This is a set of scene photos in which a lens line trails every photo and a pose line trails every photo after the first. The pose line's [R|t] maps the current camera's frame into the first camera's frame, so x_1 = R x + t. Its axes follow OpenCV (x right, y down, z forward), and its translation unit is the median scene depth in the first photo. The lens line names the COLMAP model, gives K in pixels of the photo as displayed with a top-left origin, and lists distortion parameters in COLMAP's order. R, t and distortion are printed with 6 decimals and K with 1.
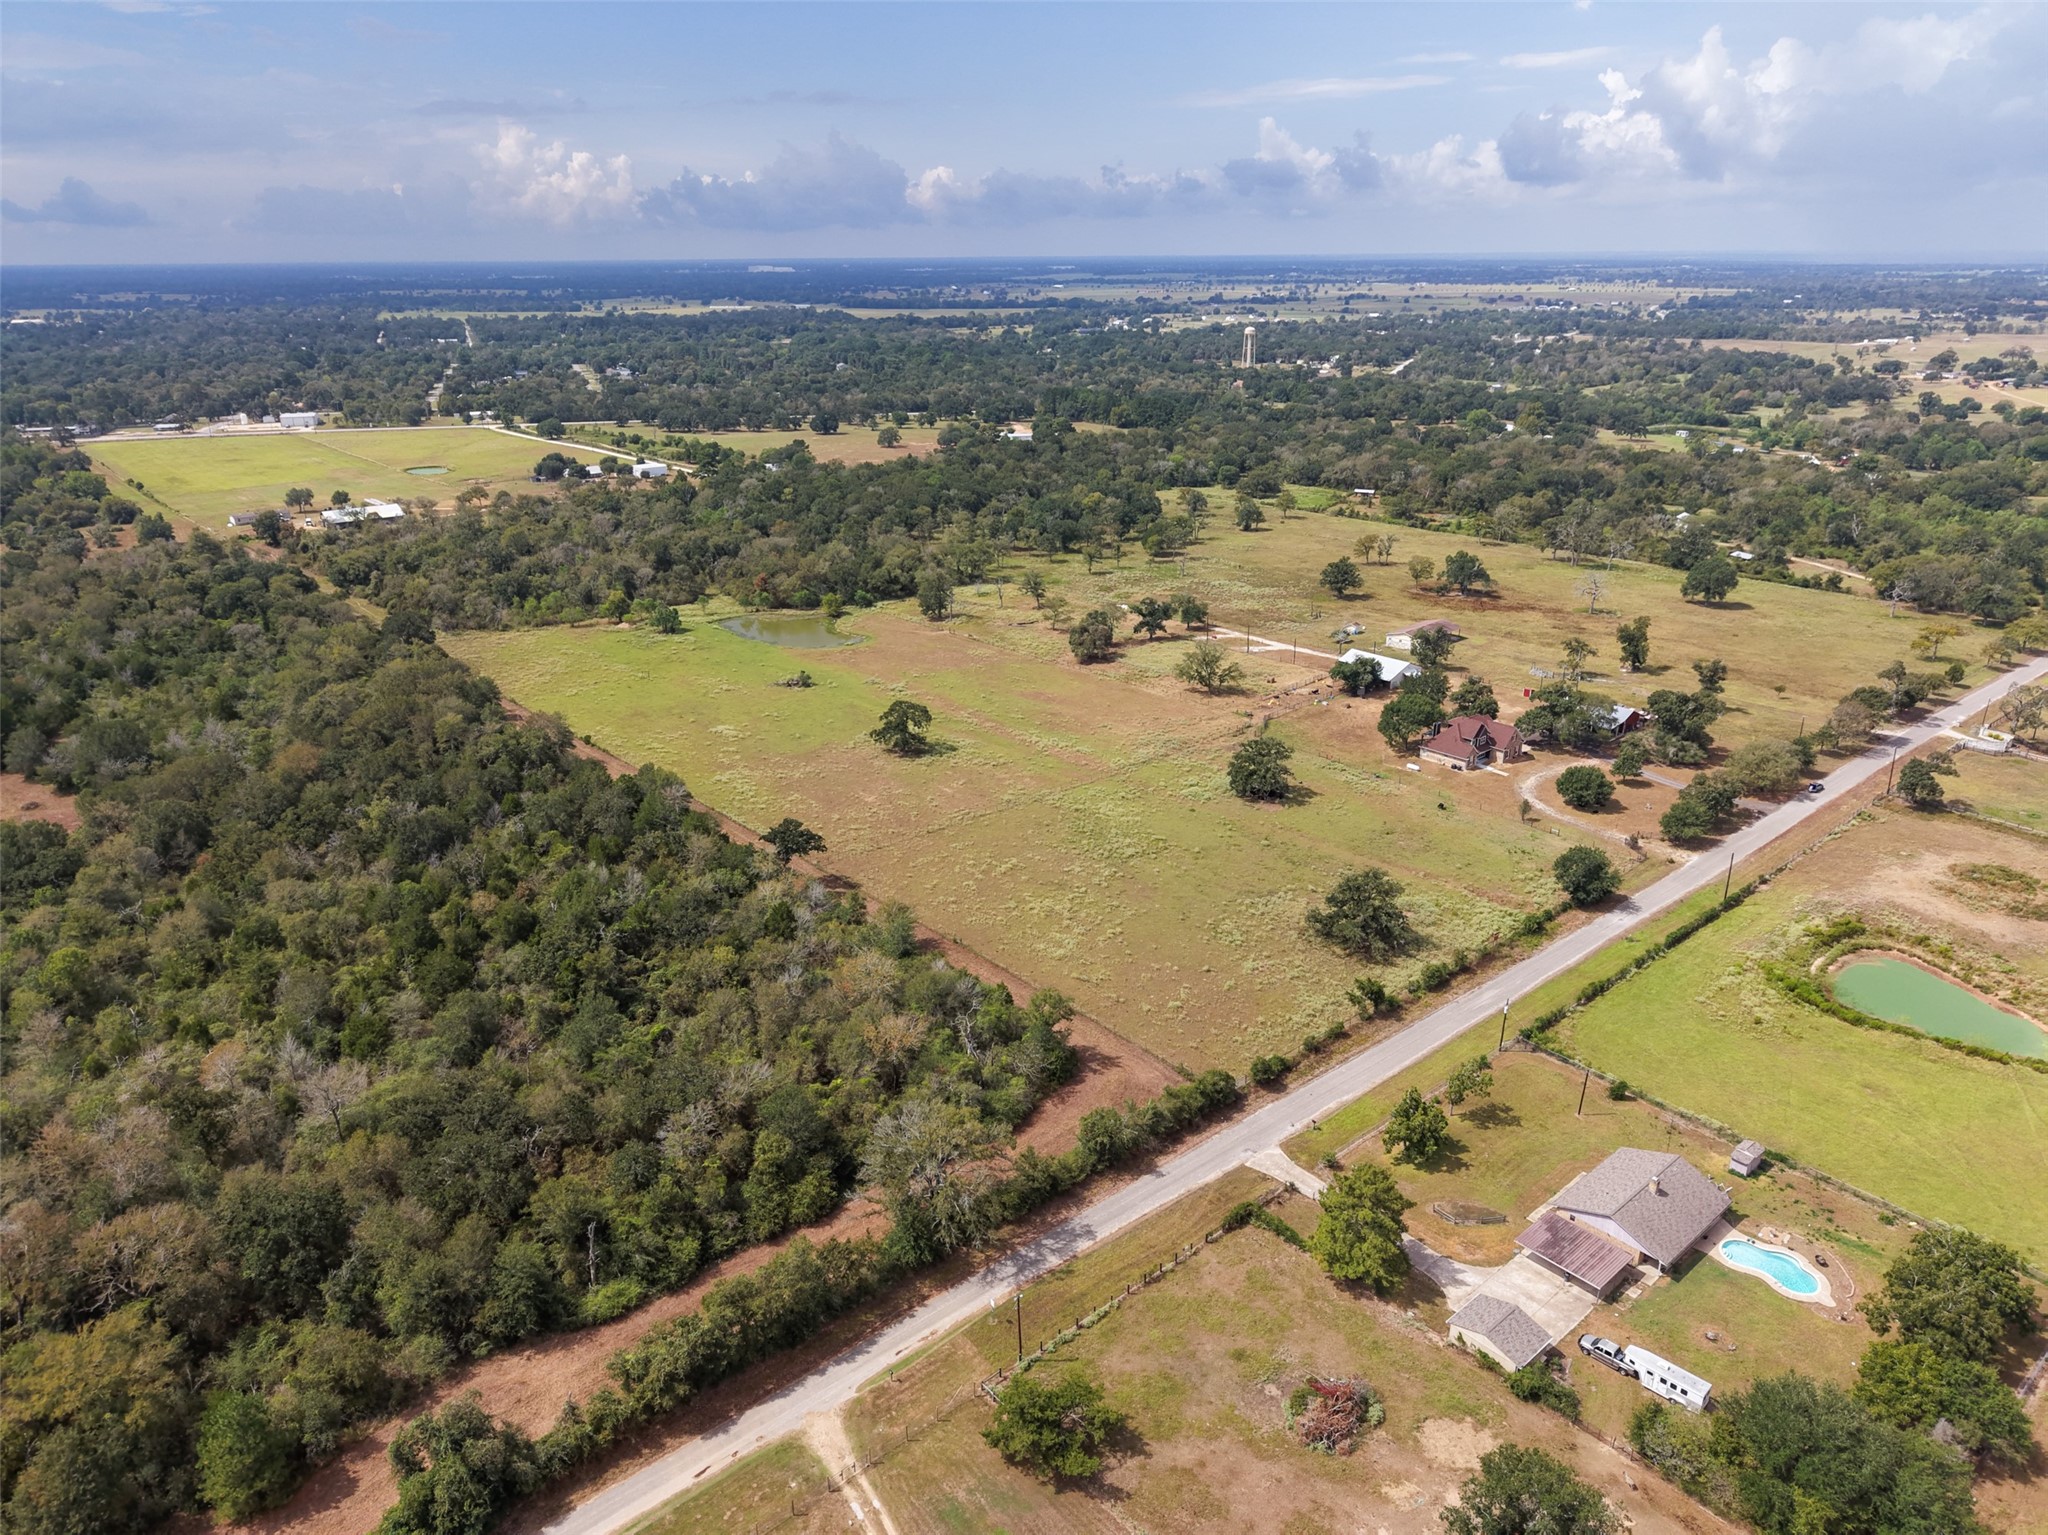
lens RADIAL K [[1368.4, 0, 1026.7], [0, 1368.4, 772.5], [0, 0, 1]] dist [0.019864, -0.021519]
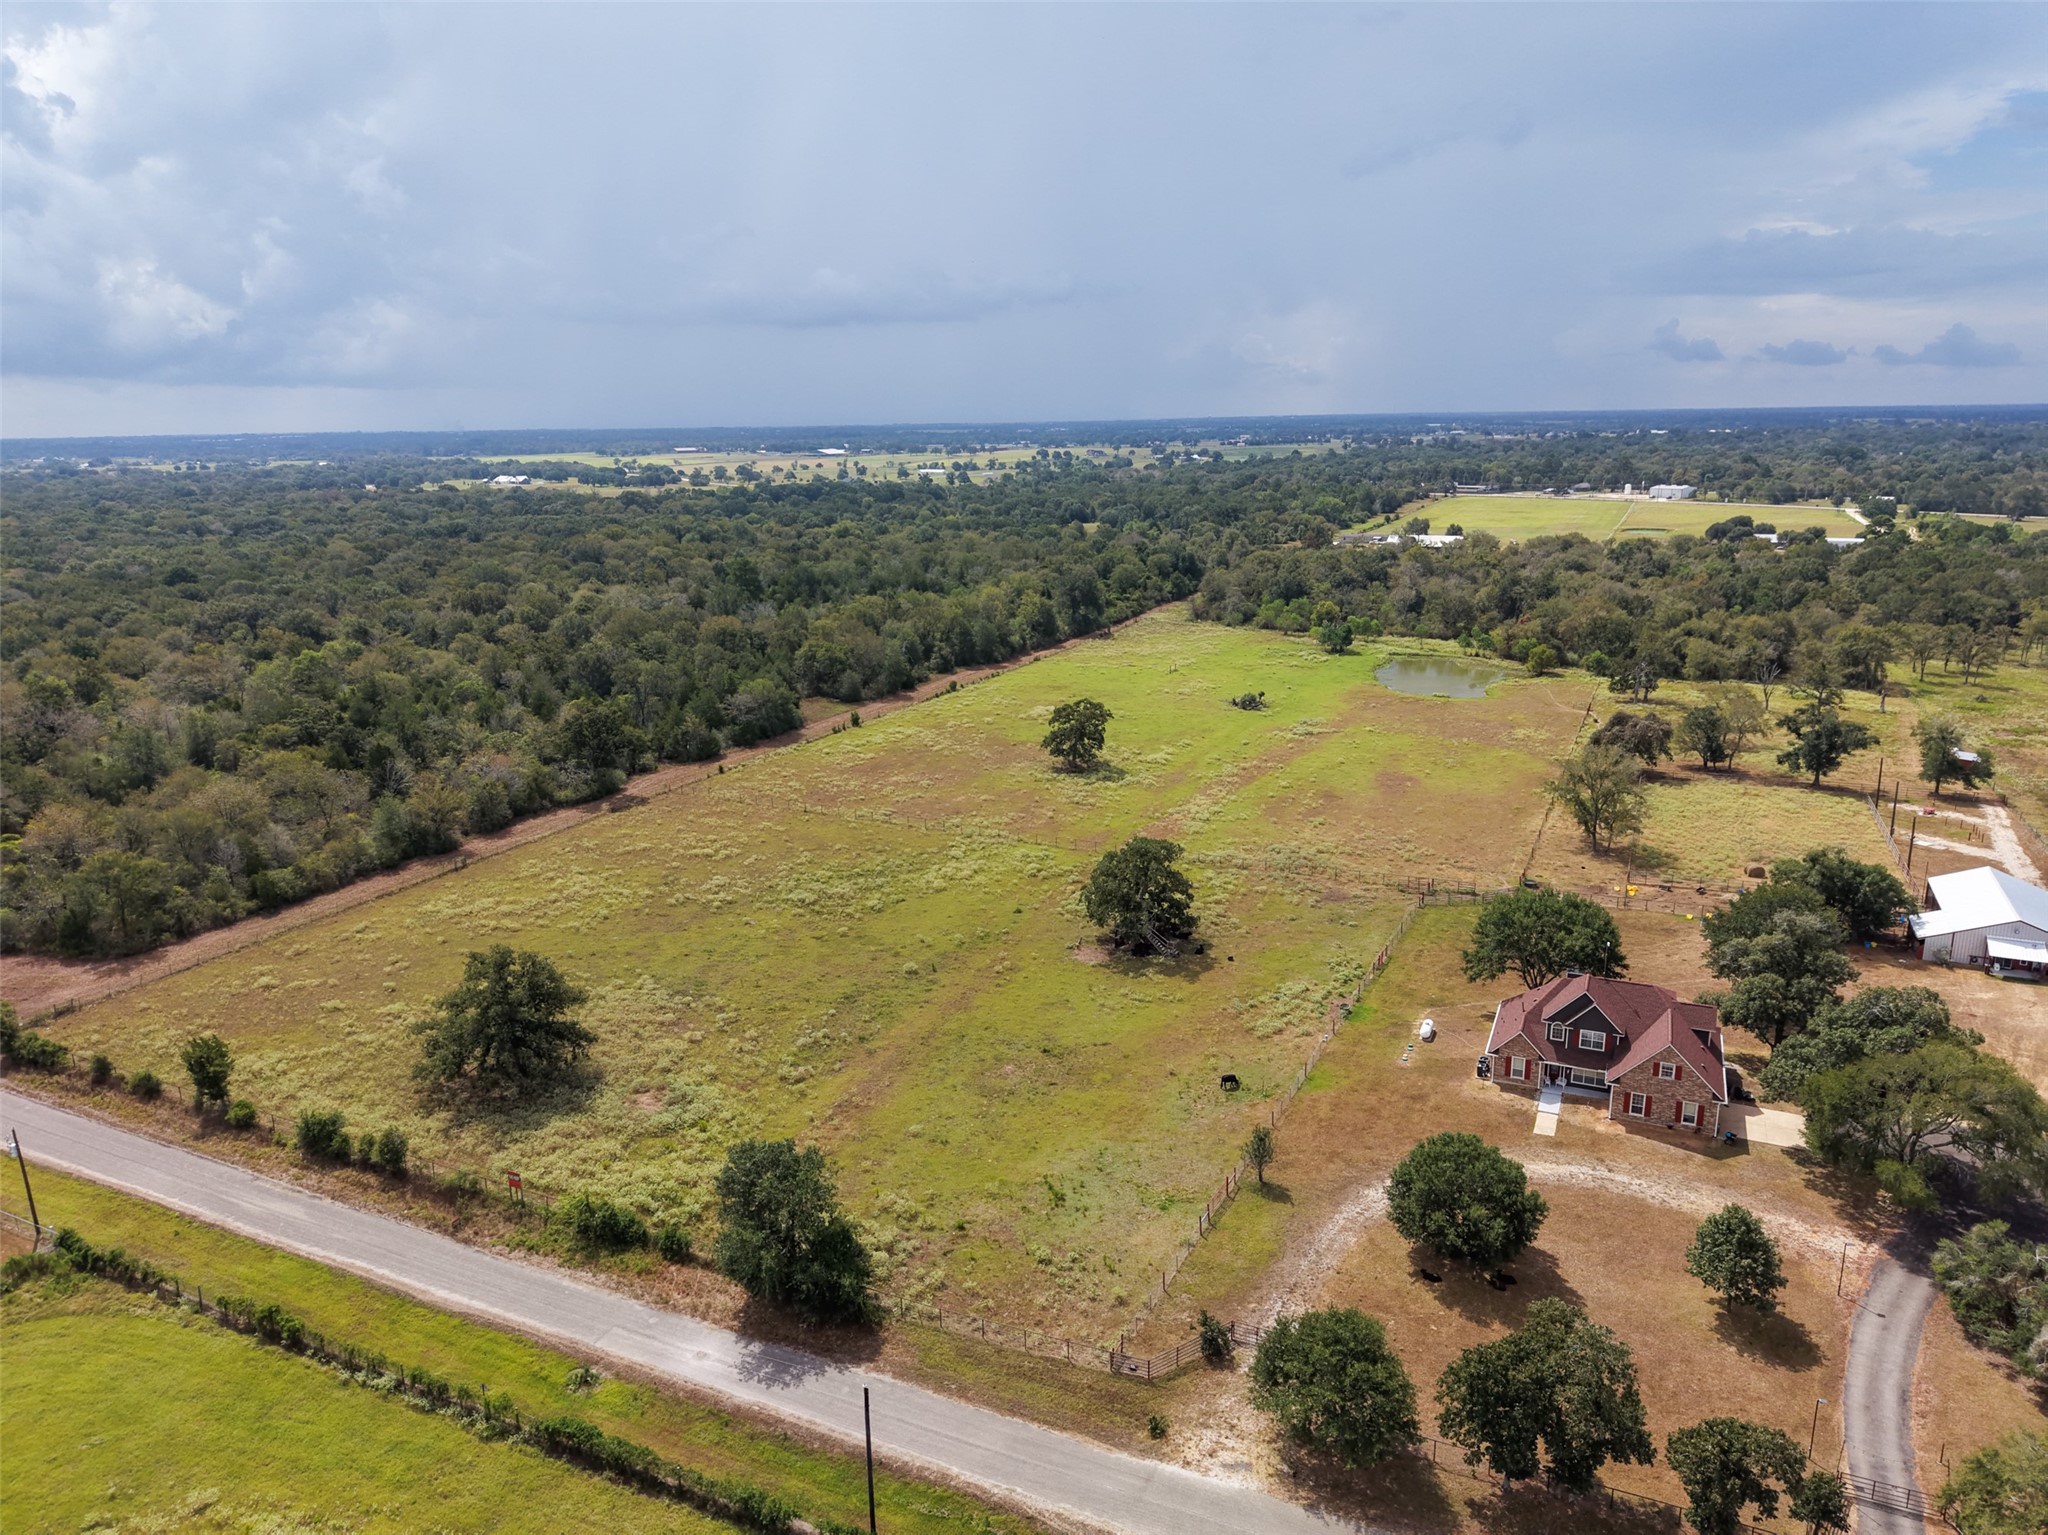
lens RADIAL K [[1368.4, 0, 1026.7], [0, 1368.4, 772.5], [0, 0, 1]] dist [0.019864, -0.021519]
pose [[0.410090, 0.228567, -0.882940, 0.620431], [-0.309744, 0.945453, 0.100885, -0.088495], [0.857837, 0.232114, 0.458518, 0.703502]]
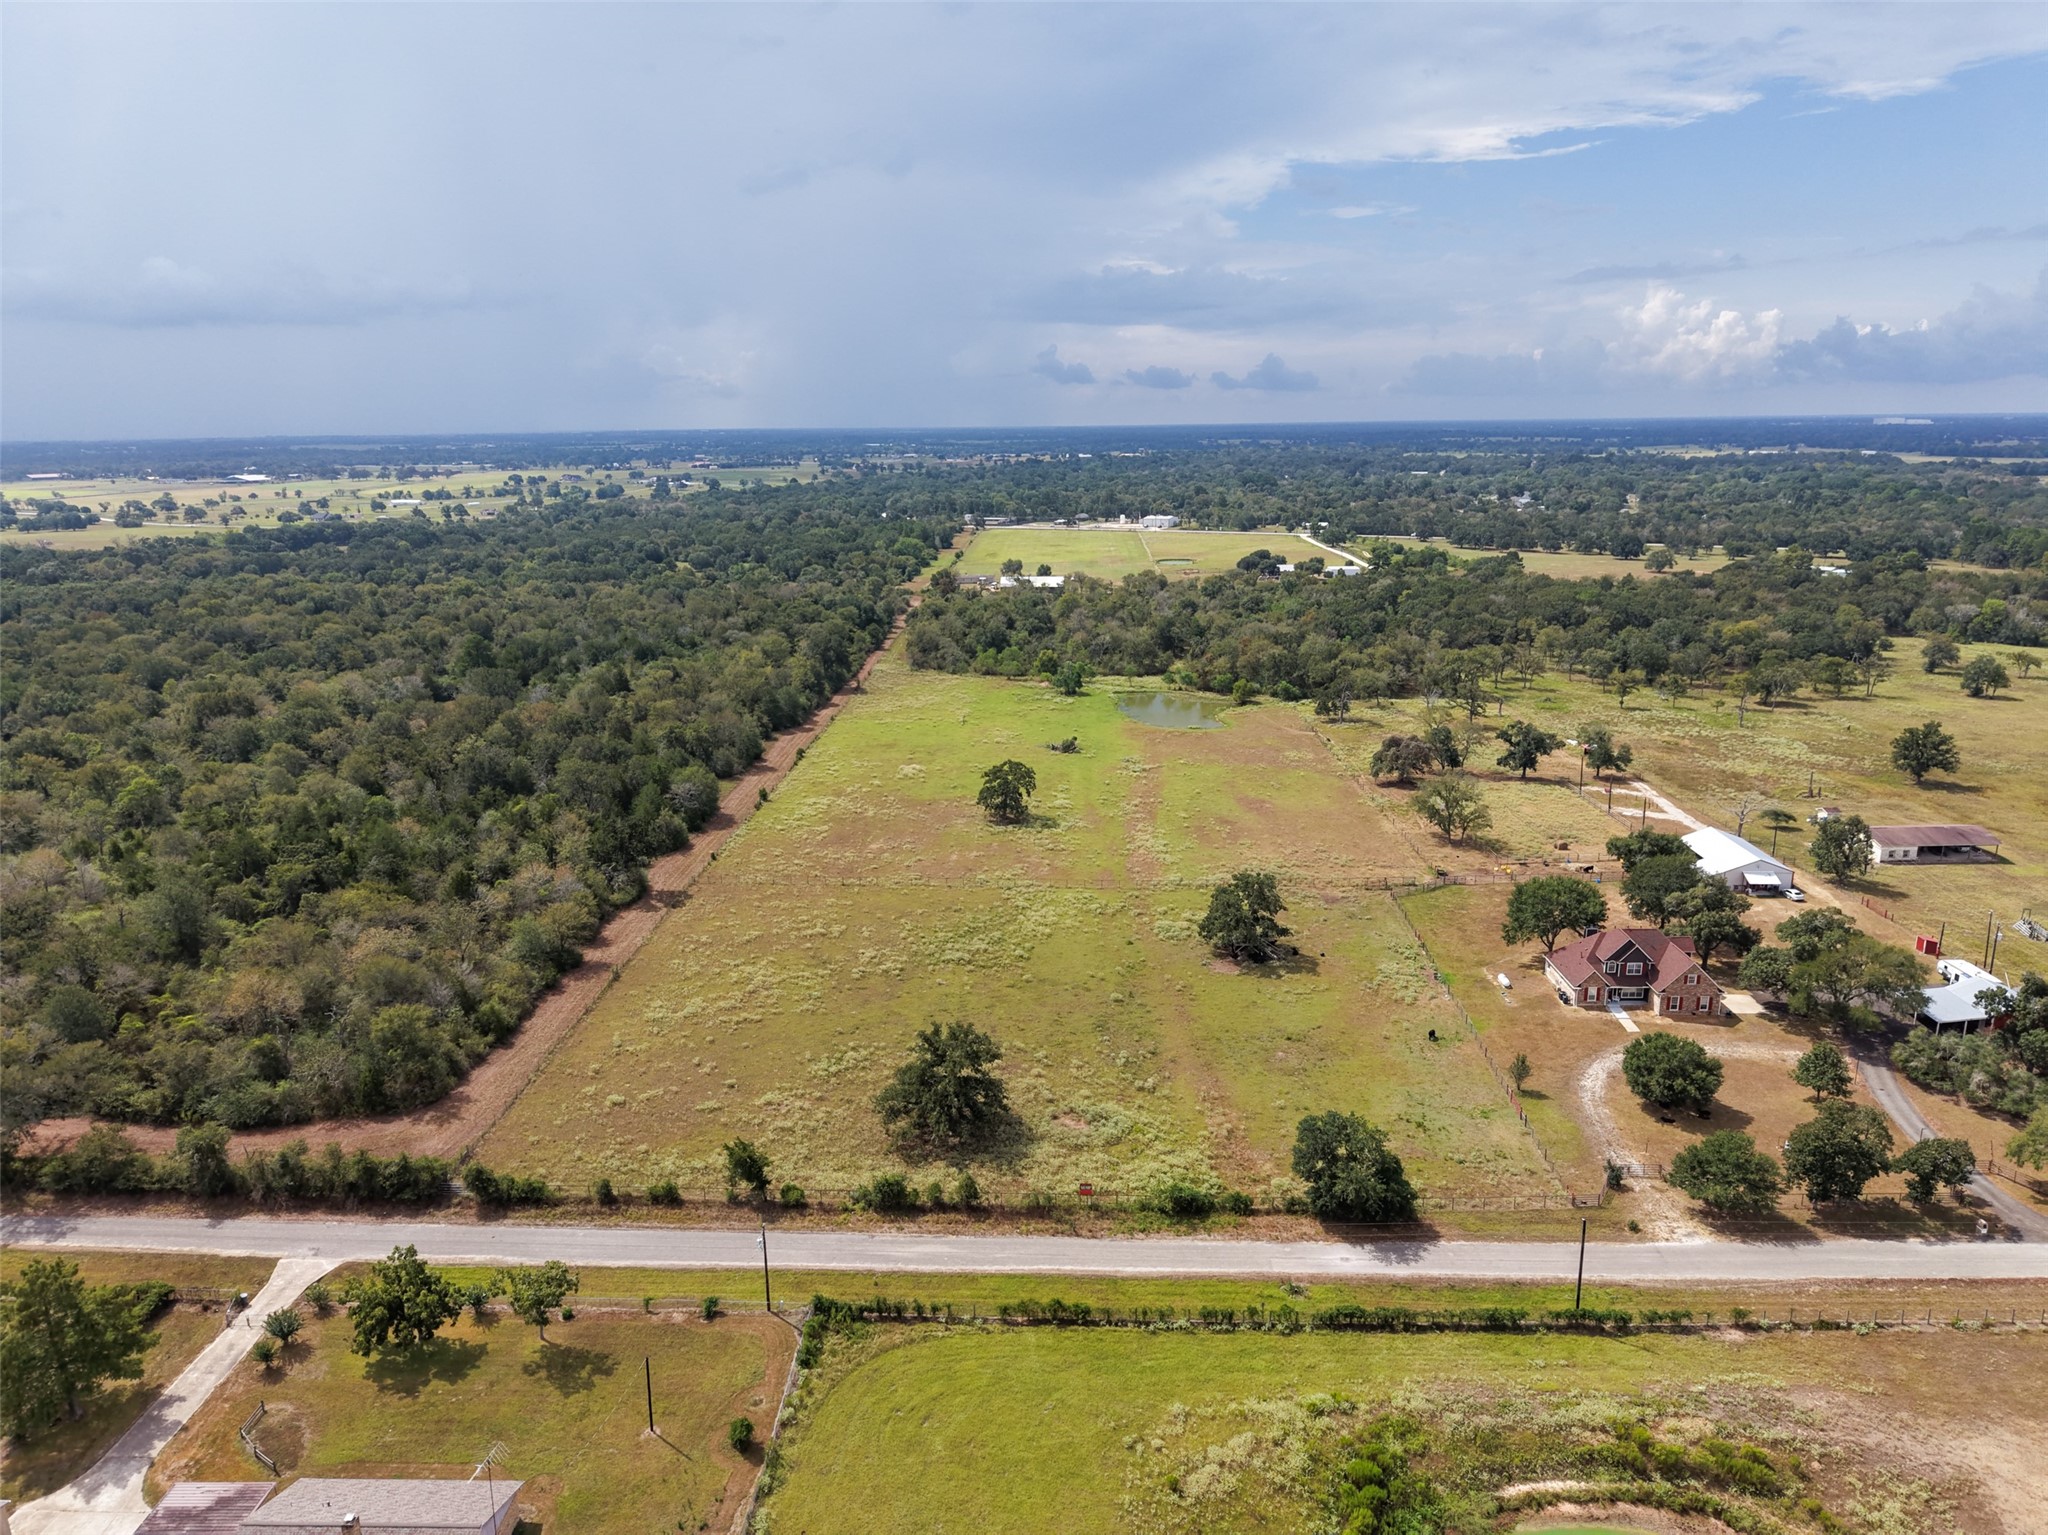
lens RADIAL K [[1368.4, 0, 1026.7], [0, 1368.4, 772.5], [0, 0, 1]] dist [0.019864, -0.021519]
pose [[0.736964, 0.165754, -0.655294, 0.543671], [-0.232969, 0.972352, -0.016052, -0.037267], [0.634515, 0.164493, 0.755203, 0.376603]]
